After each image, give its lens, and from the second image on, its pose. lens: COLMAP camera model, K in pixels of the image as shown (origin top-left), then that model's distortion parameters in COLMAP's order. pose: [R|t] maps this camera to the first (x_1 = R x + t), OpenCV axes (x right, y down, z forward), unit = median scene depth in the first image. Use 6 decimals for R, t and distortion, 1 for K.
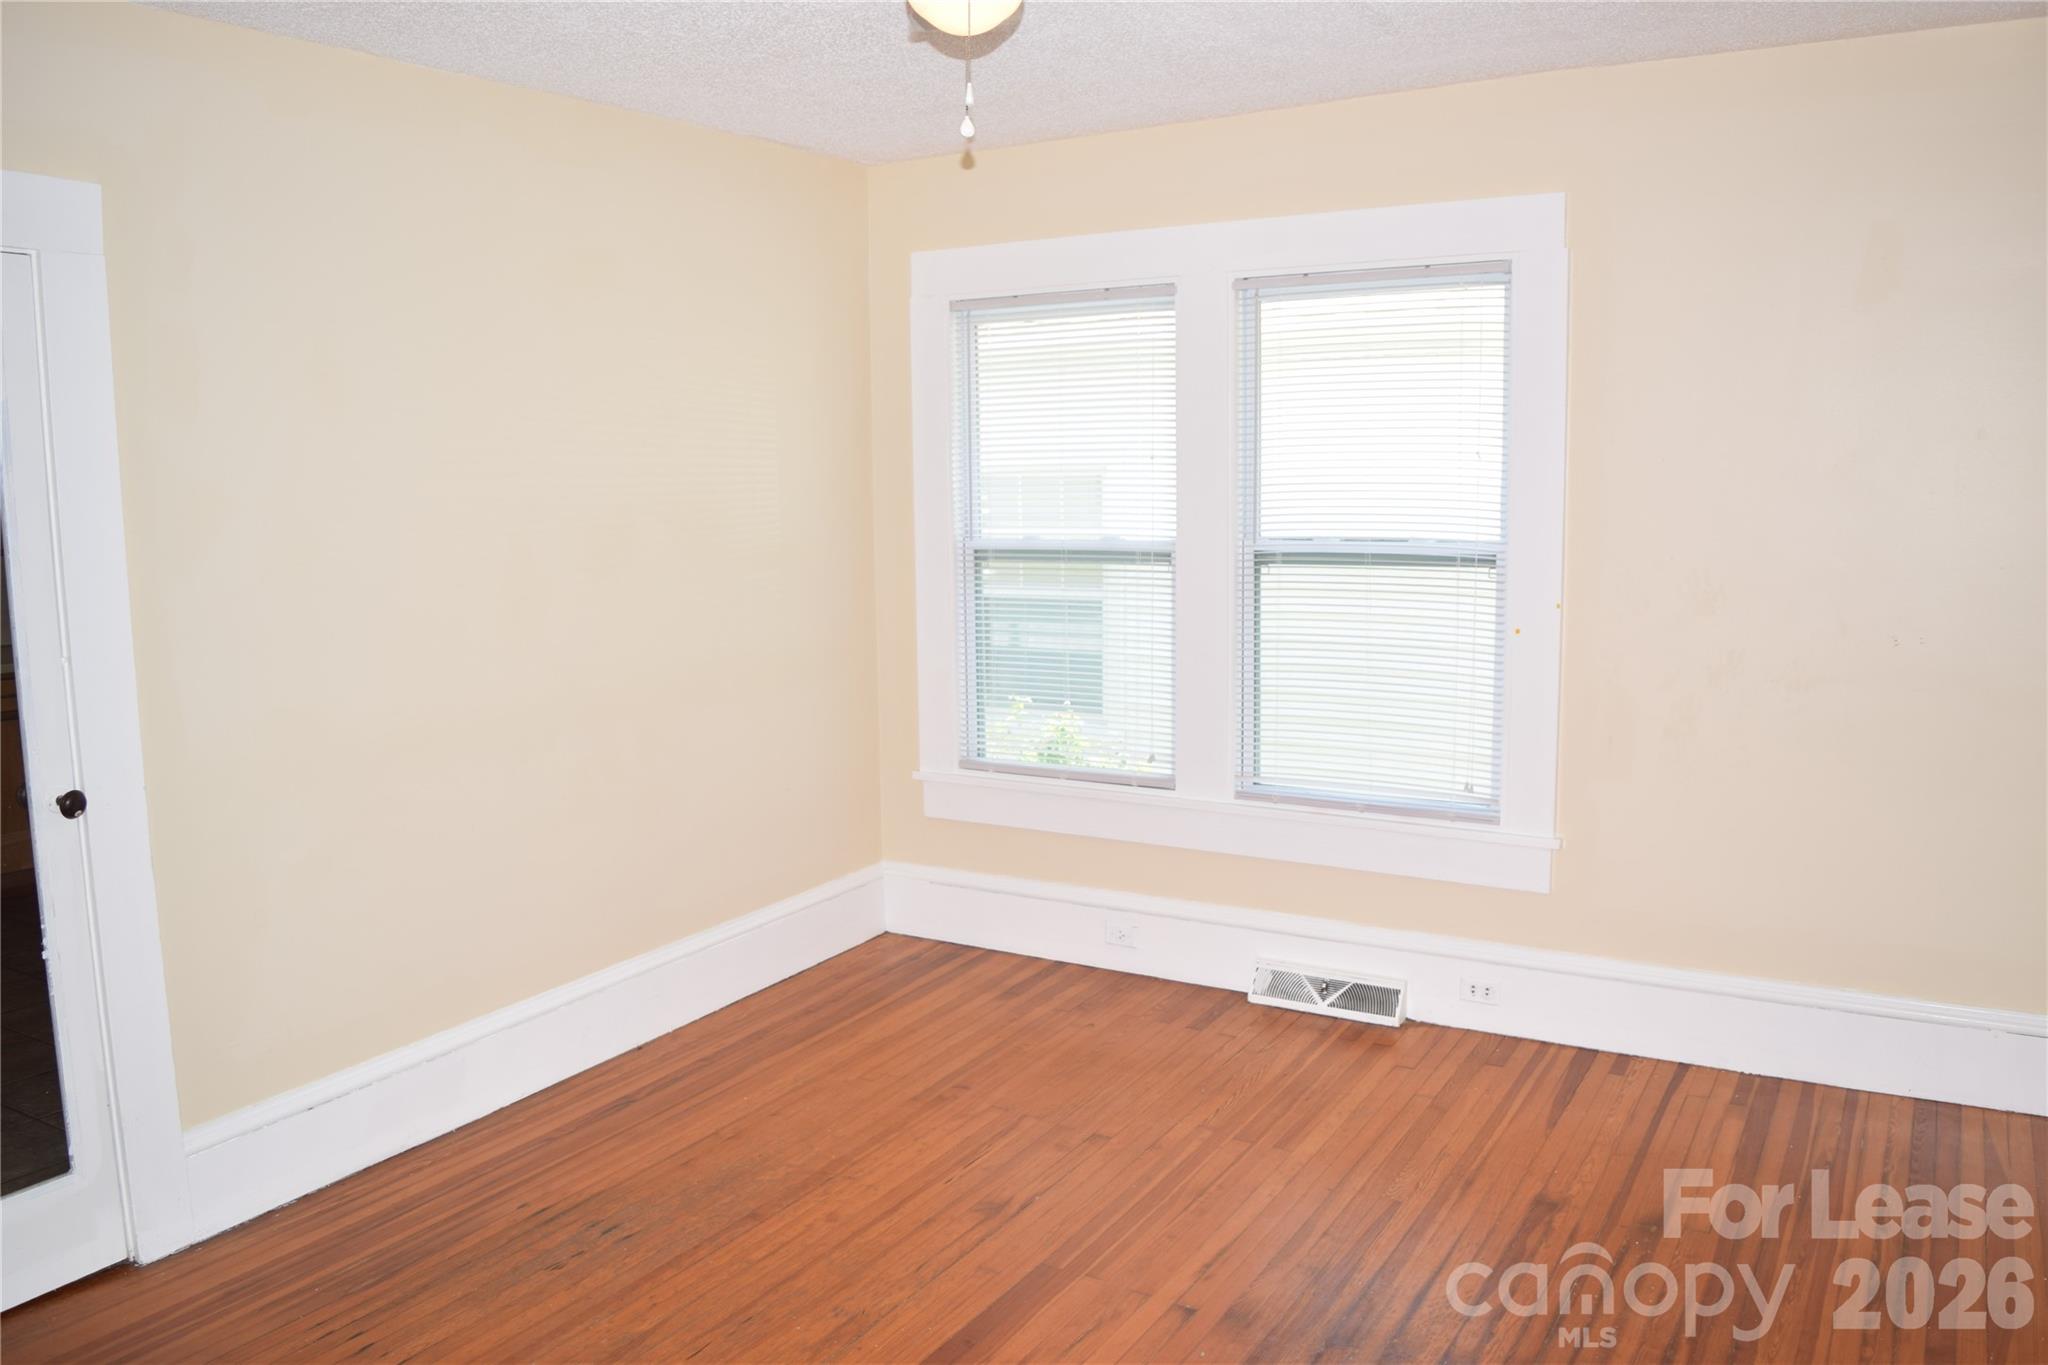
lens RADIAL K [[1597.6, 0, 1003.2], [0, 1597.6, 687.8], [0, 0, 1]] dist [-0.095872, 0.022562]
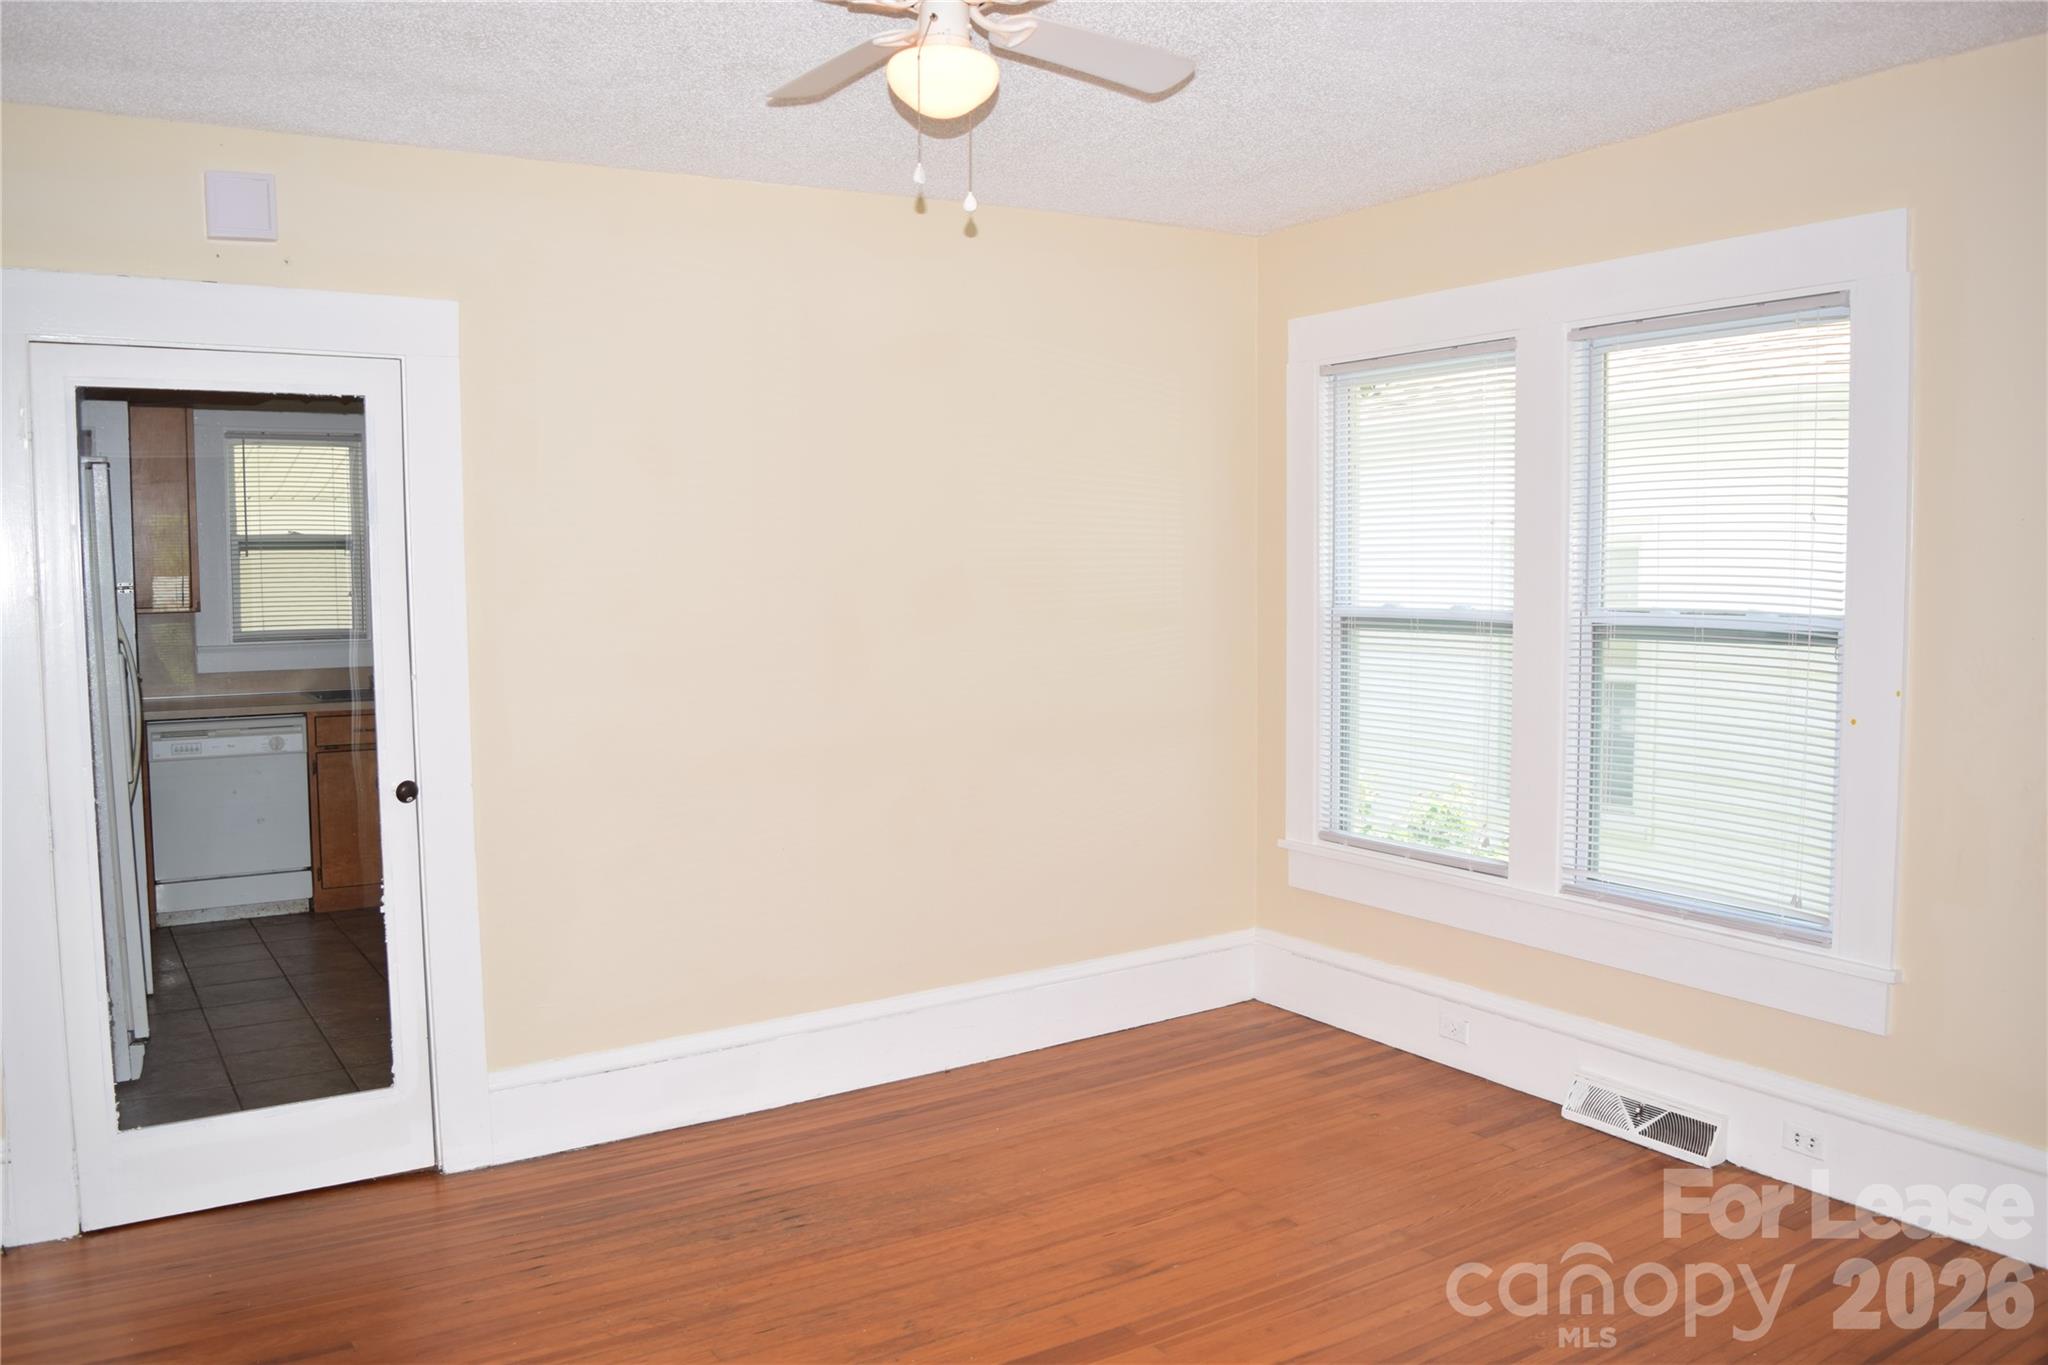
lens RADIAL K [[1597.6, 0, 1023.6], [0, 1597.6, 693.1], [0, 0, 1]] dist [-0.095872, 0.022562]
pose [[0.895359, 0.042615, -0.443302, 0.286091], [-0.062255, 0.997614, -0.029837, 0.001704], [0.440972, 0.054312, 0.895876, 0.048874]]
